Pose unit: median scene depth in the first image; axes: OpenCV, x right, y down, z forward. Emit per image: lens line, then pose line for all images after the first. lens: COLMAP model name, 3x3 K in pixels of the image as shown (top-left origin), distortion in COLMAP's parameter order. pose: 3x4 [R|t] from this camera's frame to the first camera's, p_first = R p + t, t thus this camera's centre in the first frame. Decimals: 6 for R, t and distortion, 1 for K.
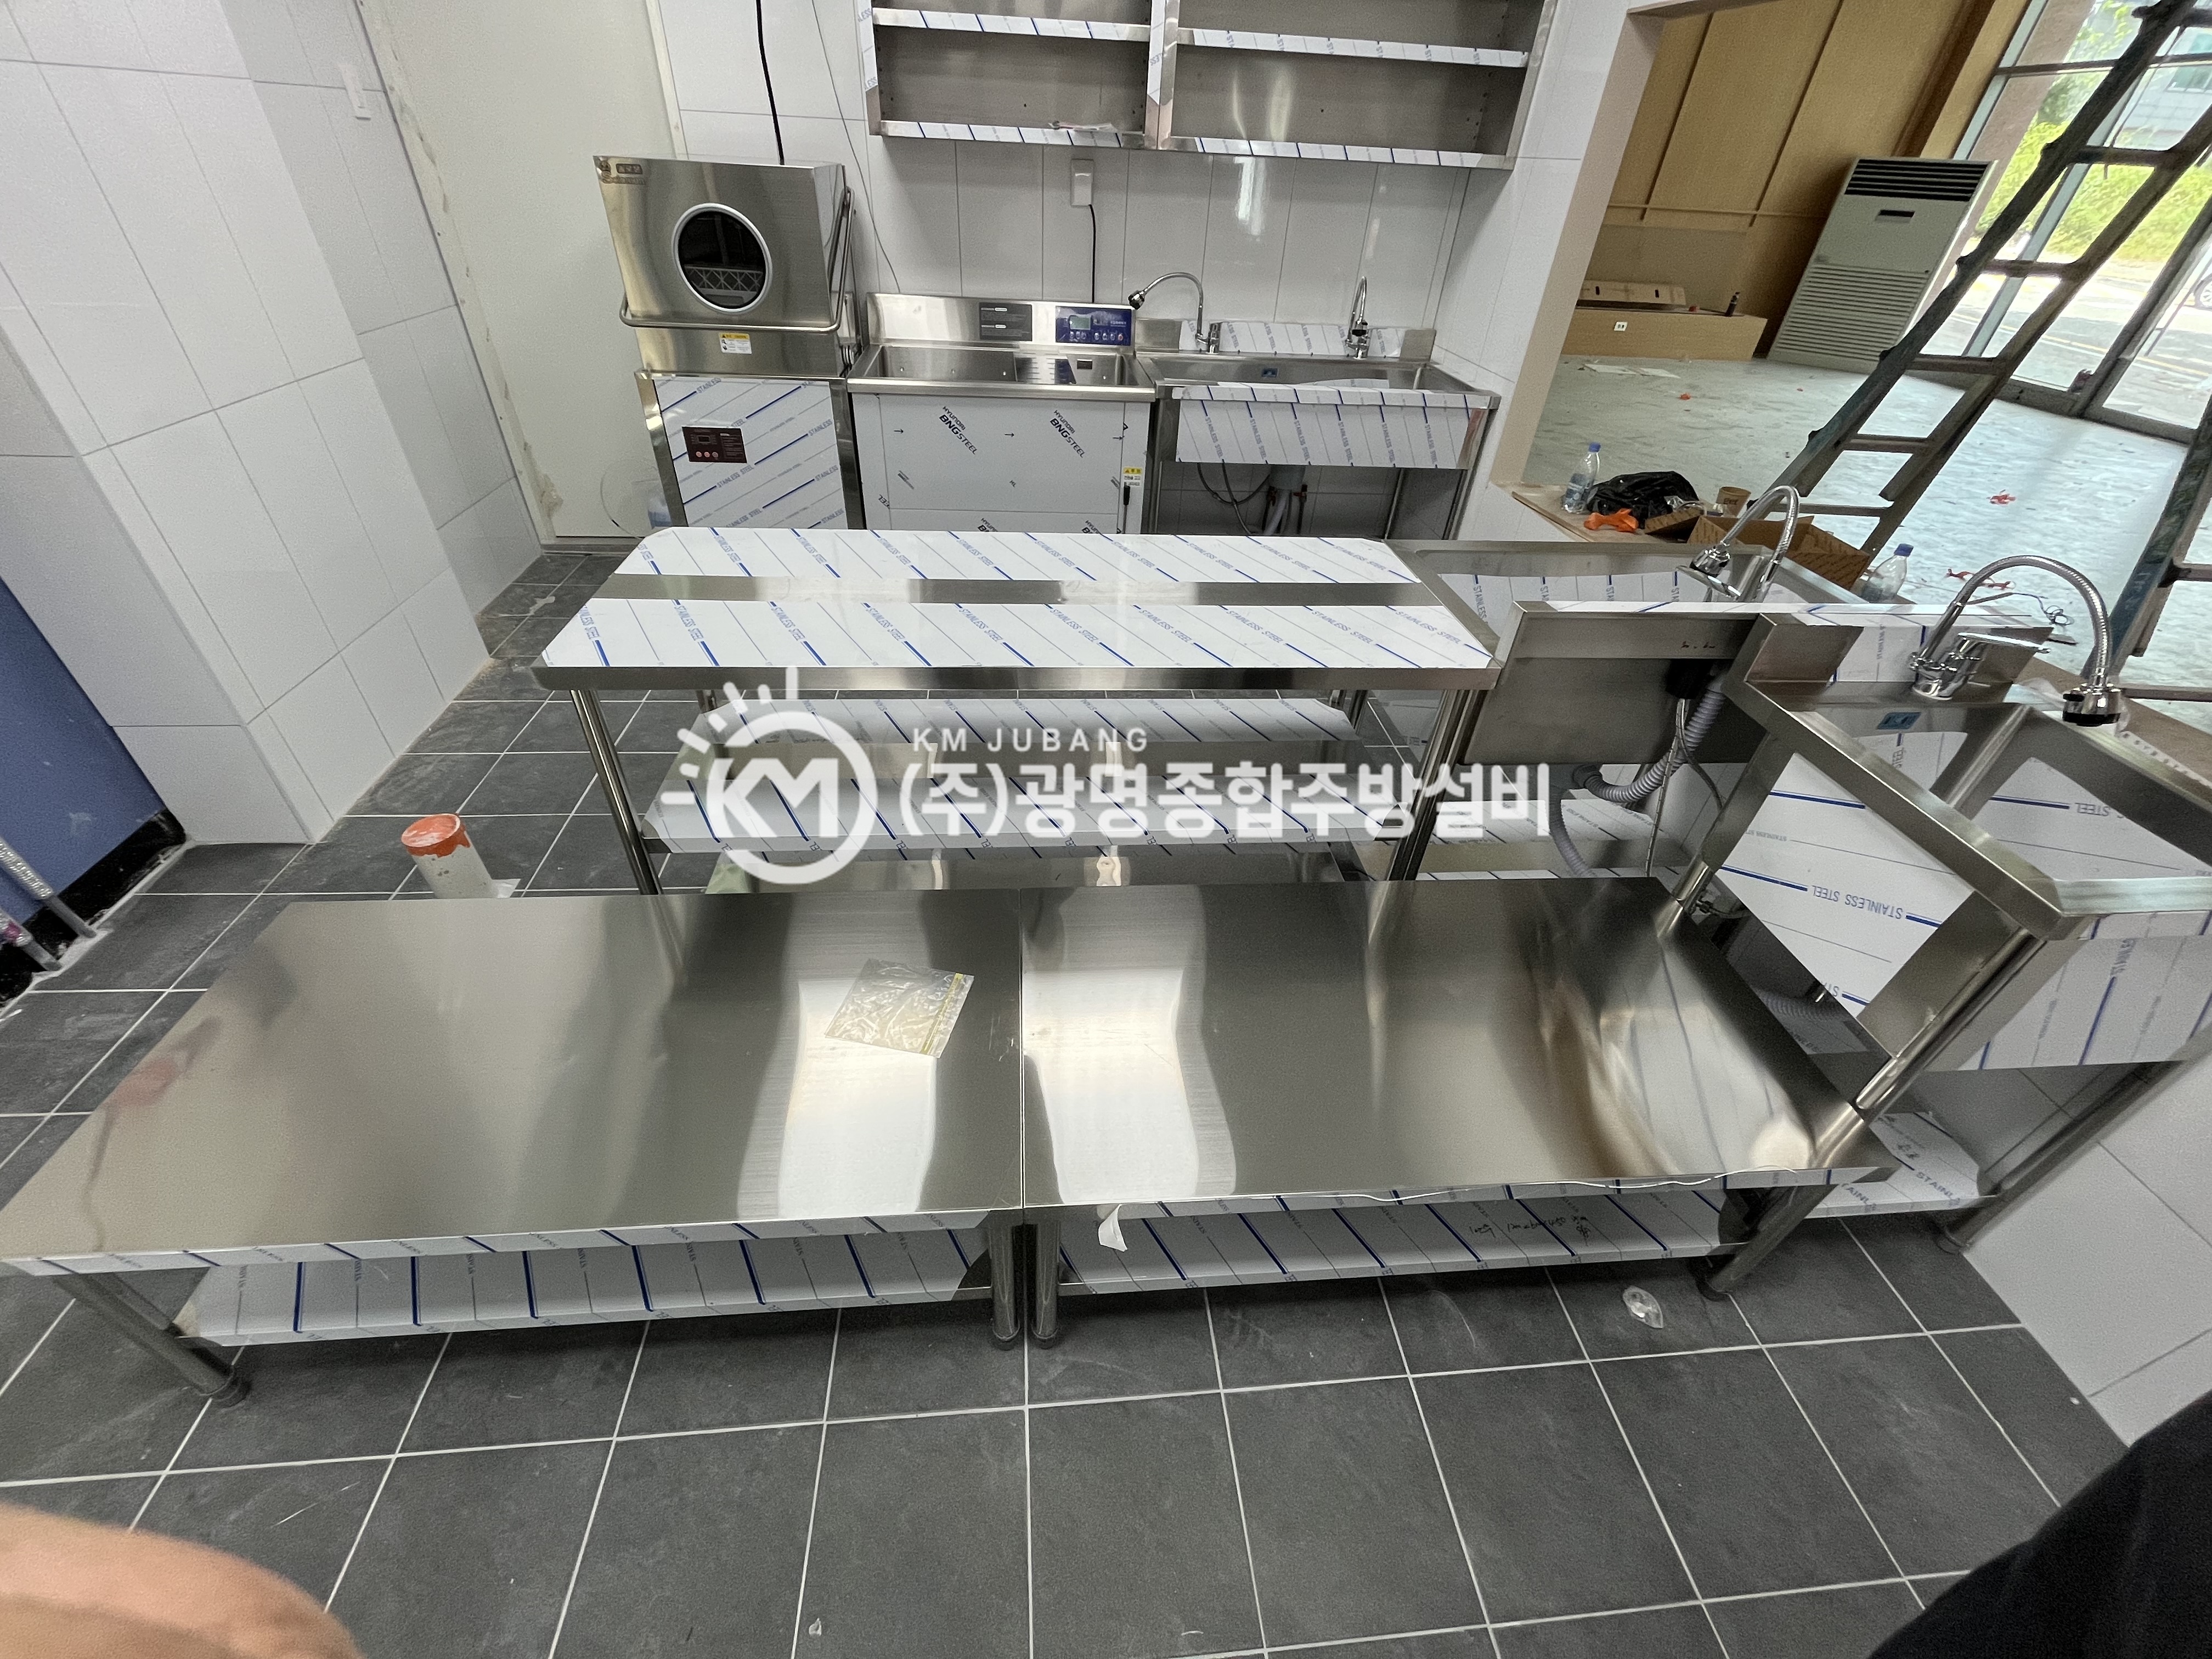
lens RADIAL K [[886.5, 0, 1106.0], [0, 886.5, 829.5], [0, 0, 1]] dist [-0.004254, -0.000417]
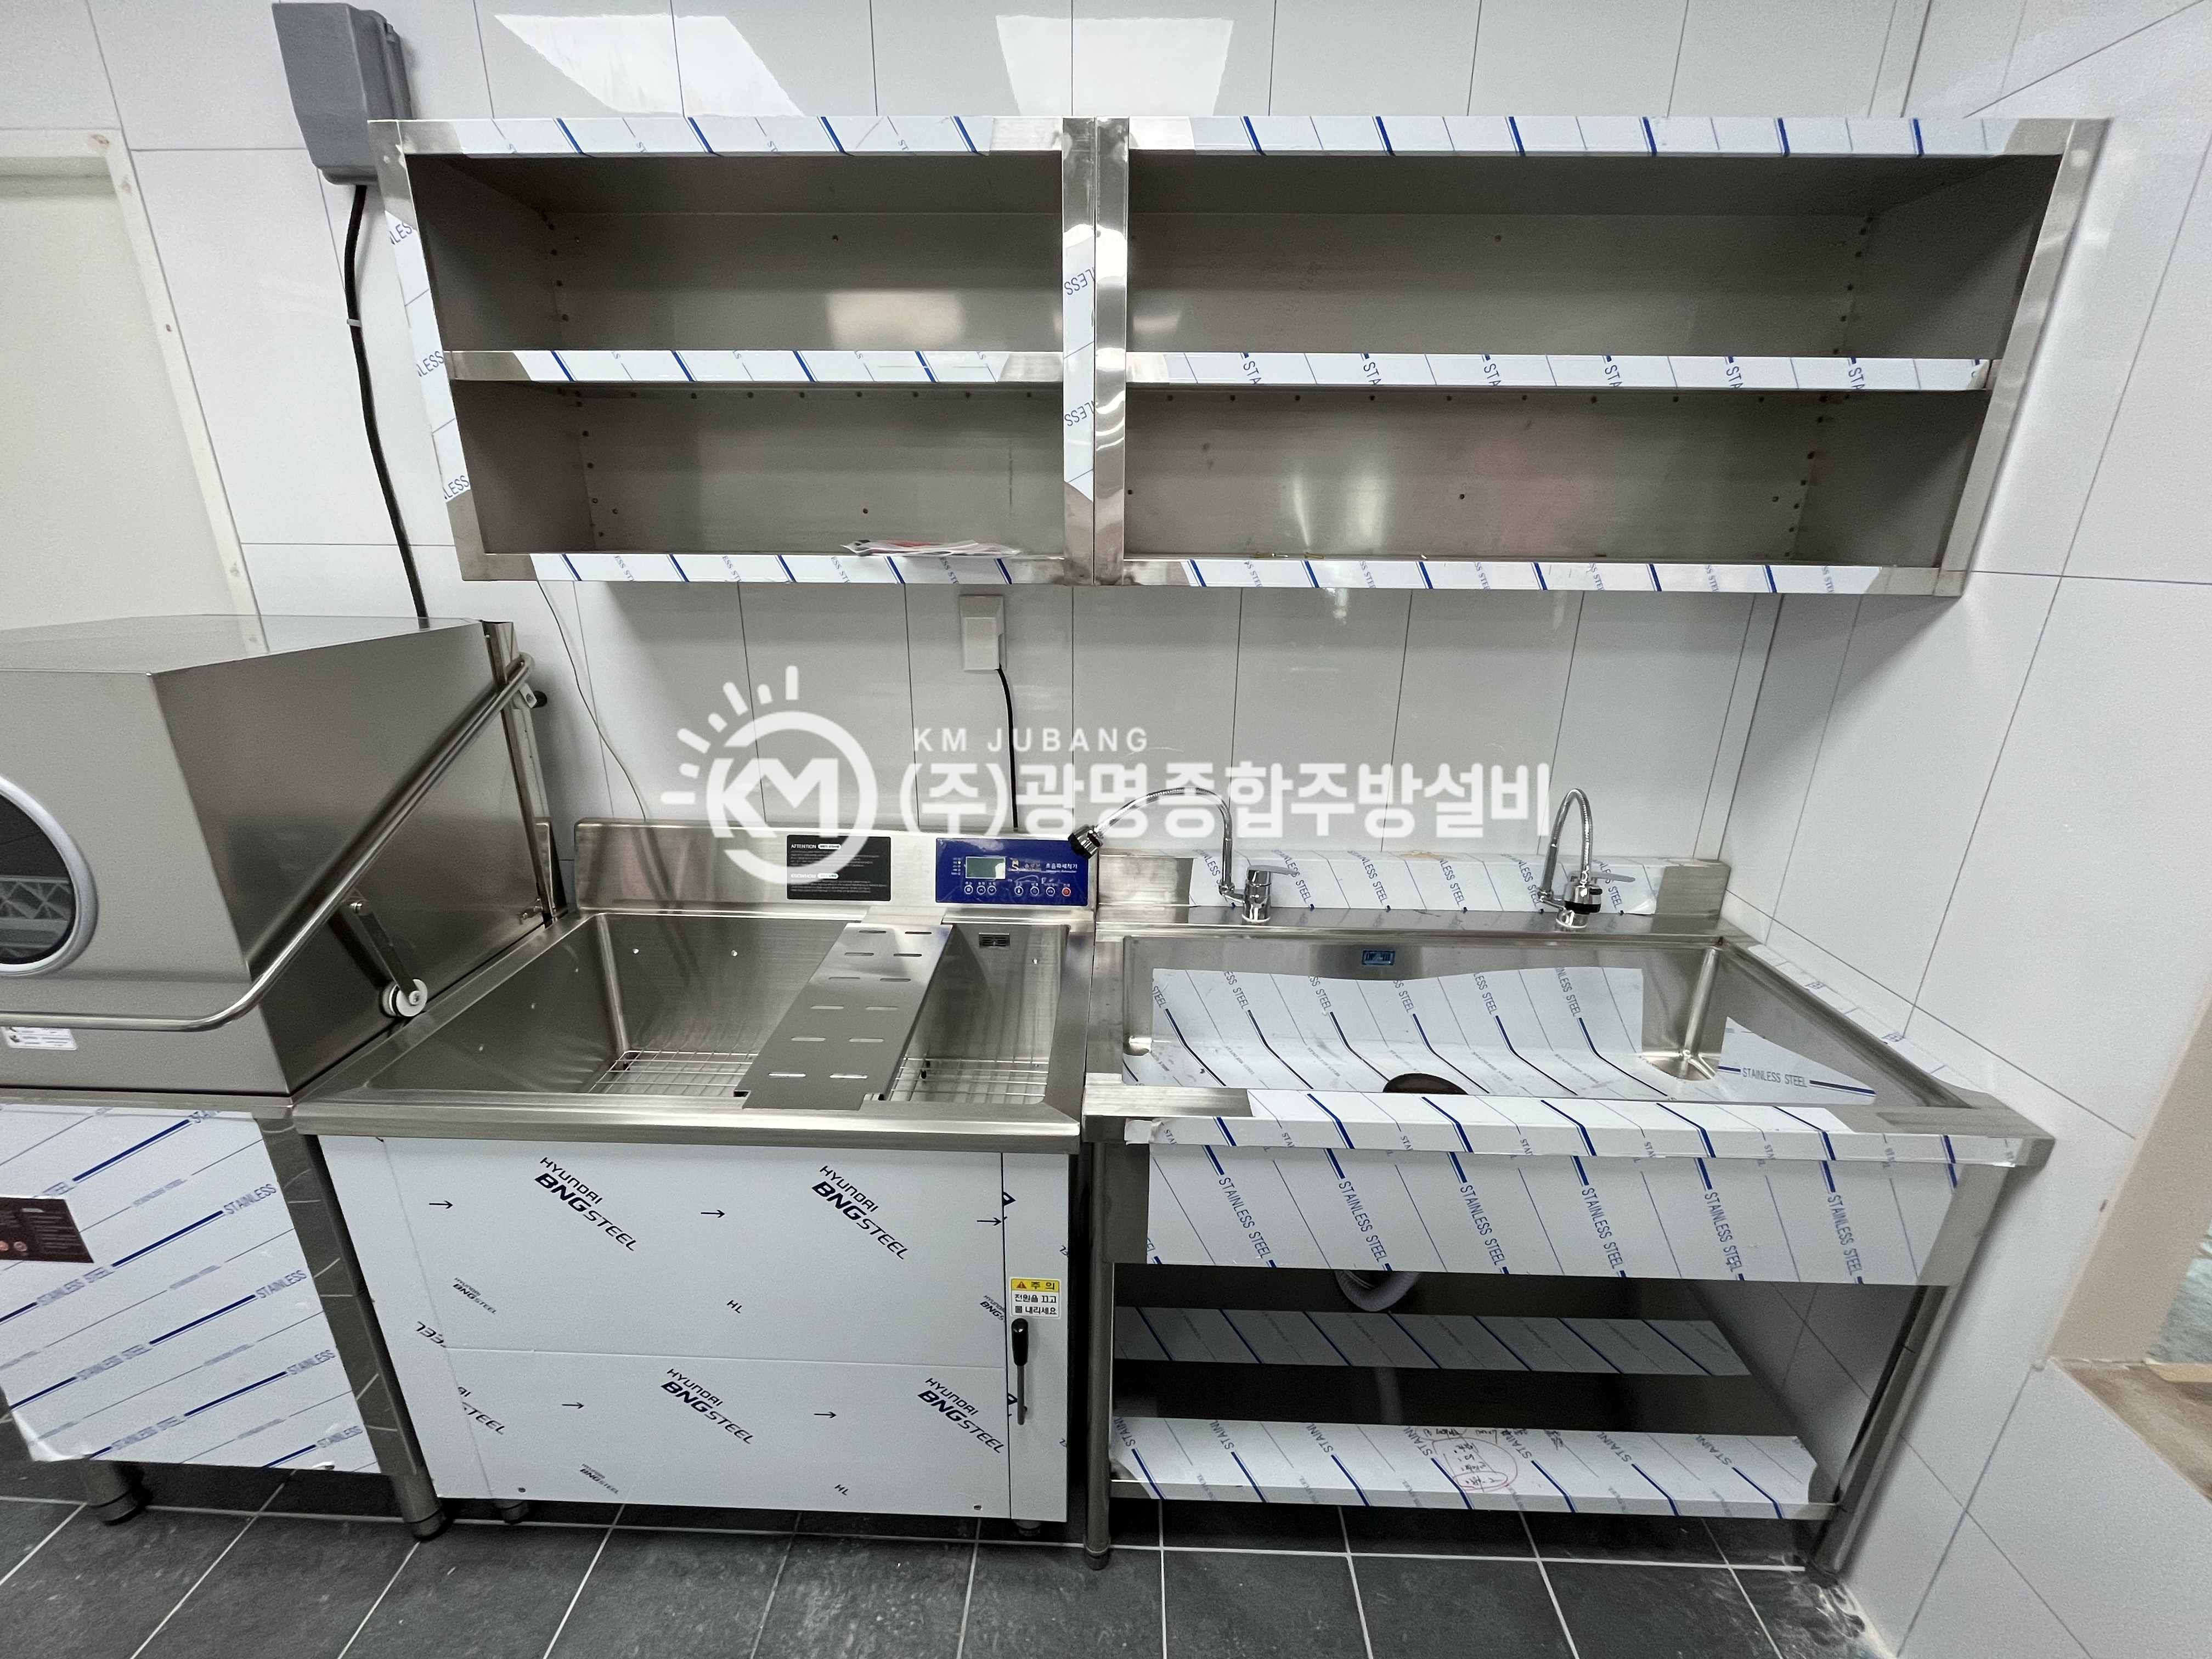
lens RADIAL K [[884.8, 0, 1106.0], [0, 884.8, 829.5], [0, 0, 1]] dist [-0.003404, -0.000409]
pose [[0.993153, 0.002715, -0.116793, 0.110365], [-0.040516, 0.945686, -0.322545, -0.492776], [0.109574, 0.325069, 0.939321, 0.602498]]
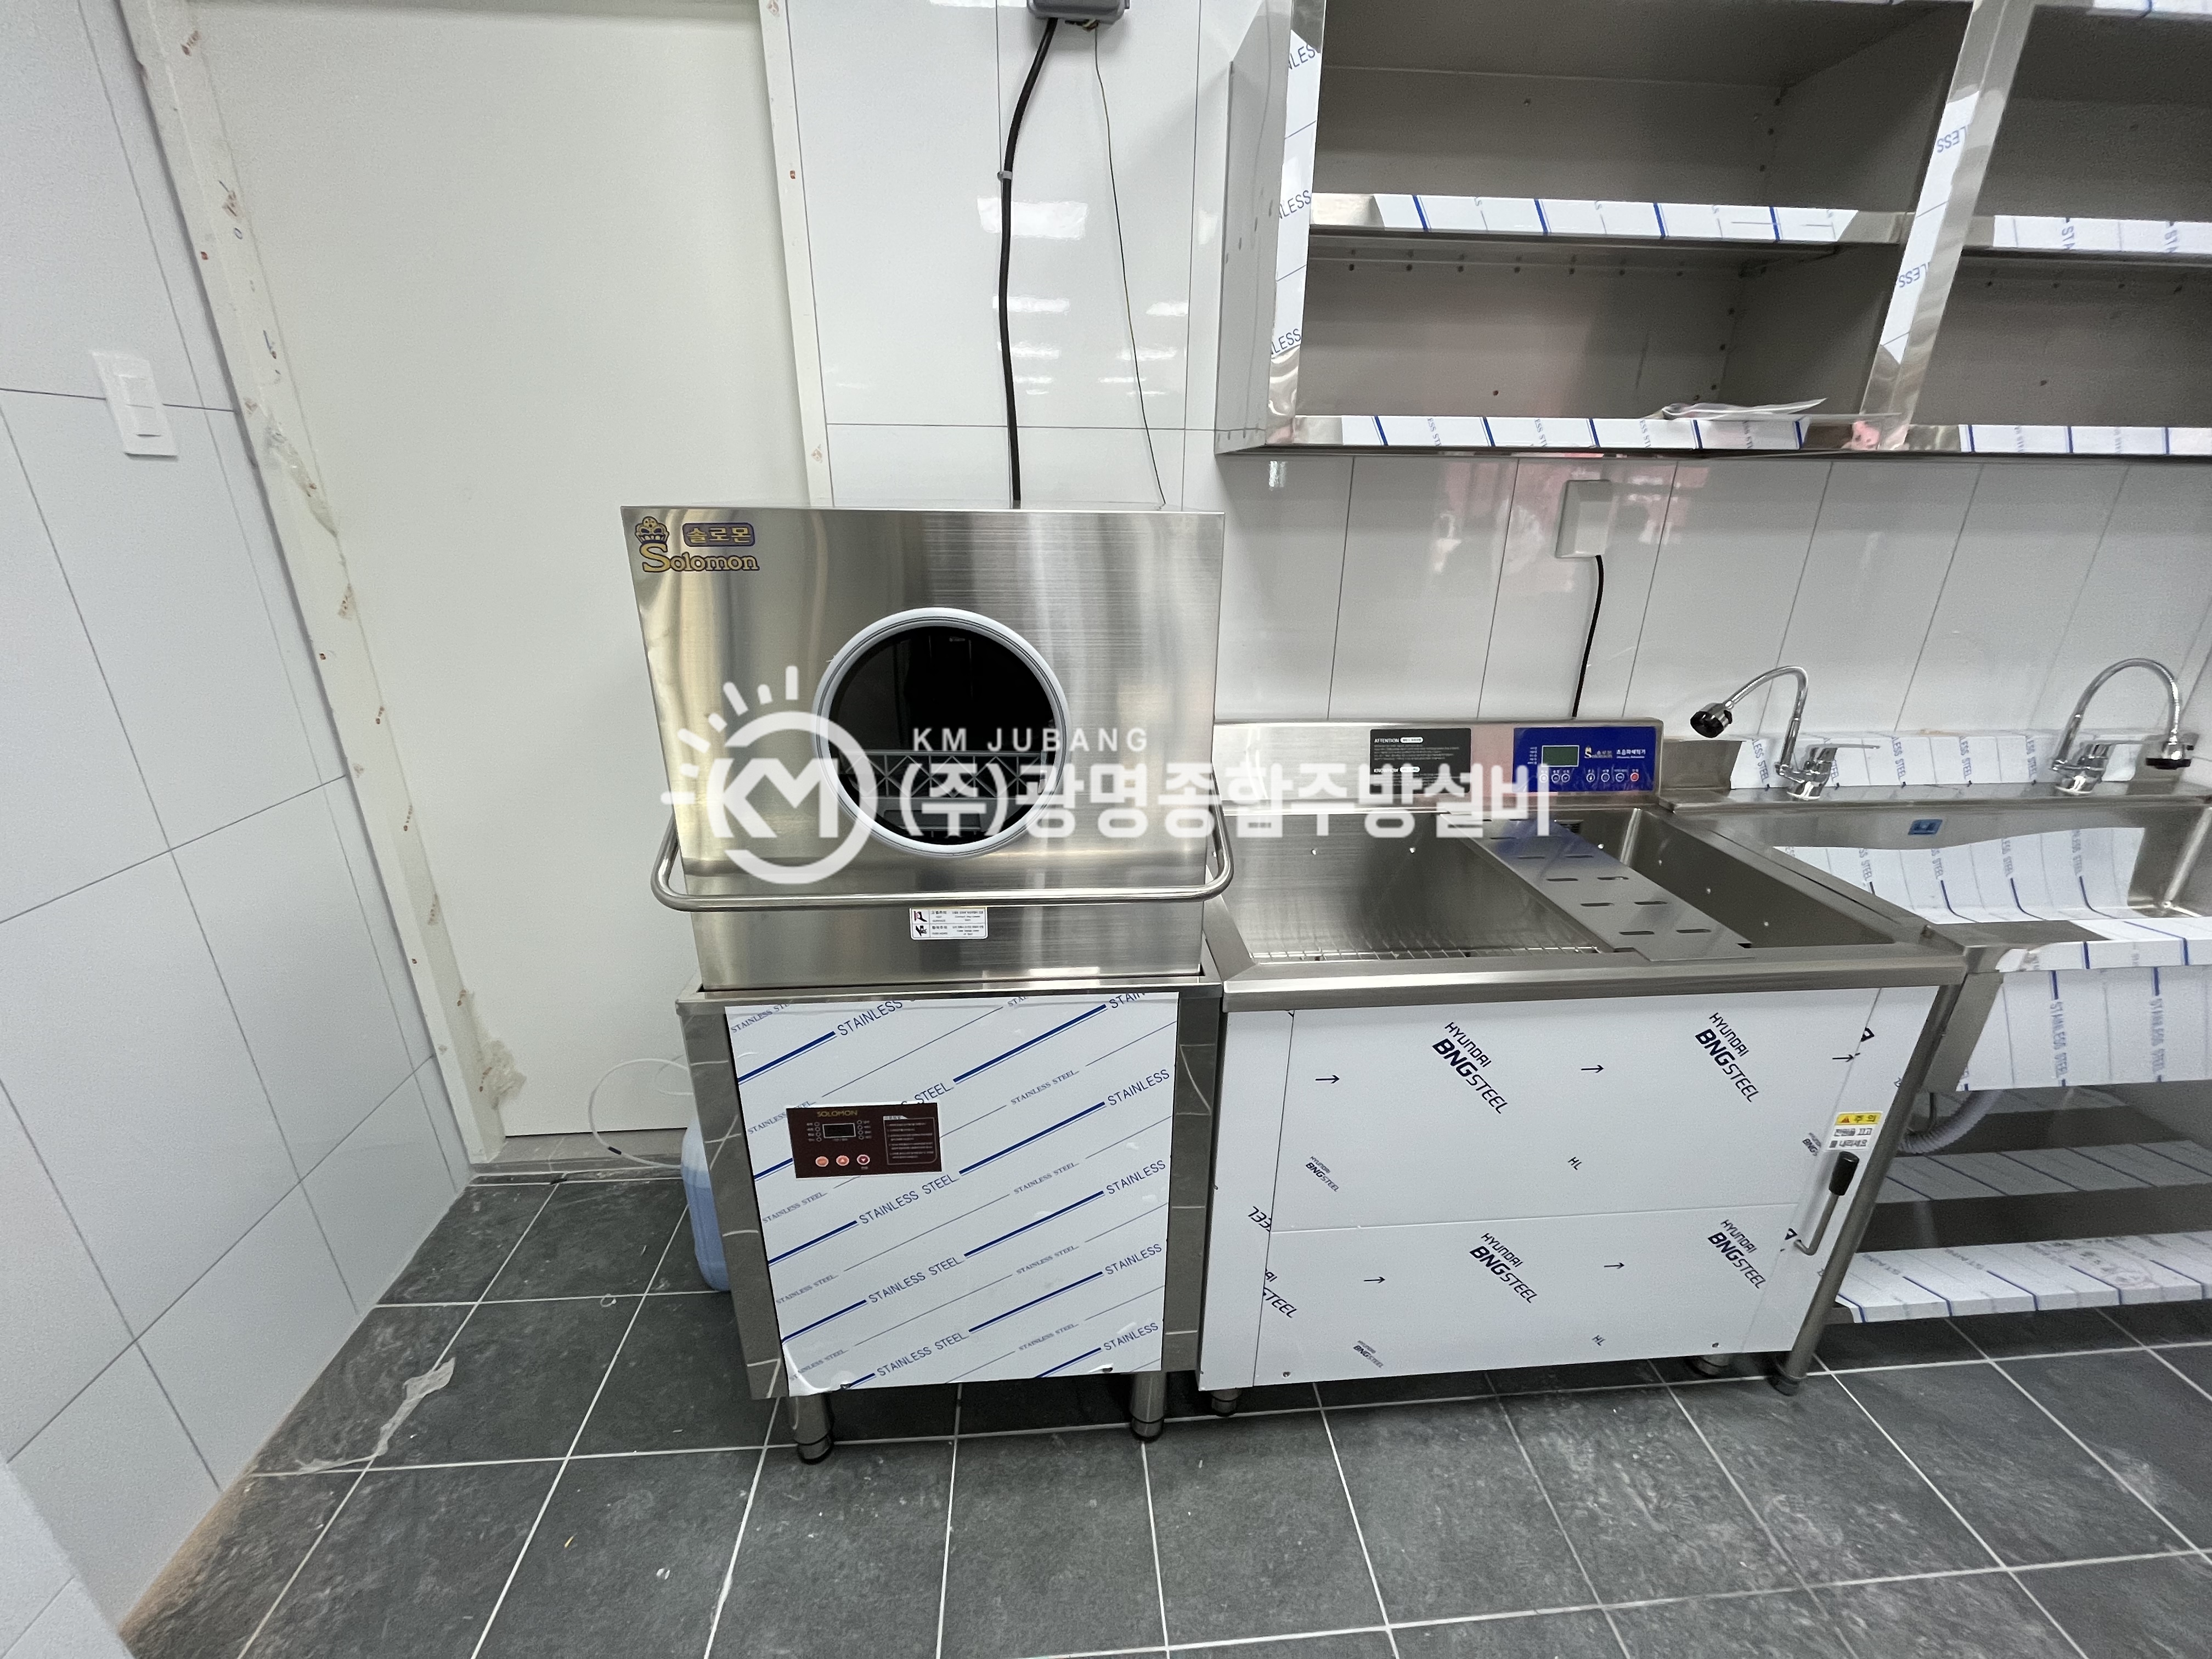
lens RADIAL K [[884.8, 0, 1106.0], [0, 884.8, 829.5], [0, 0, 1]] dist [-0.003404, -0.000409]
pose [[0.999281, -0.031946, -0.020411, -0.320770], [0.024768, 0.957775, -0.286450, -0.445432], [0.028700, 0.285738, 0.957878, 0.587323]]
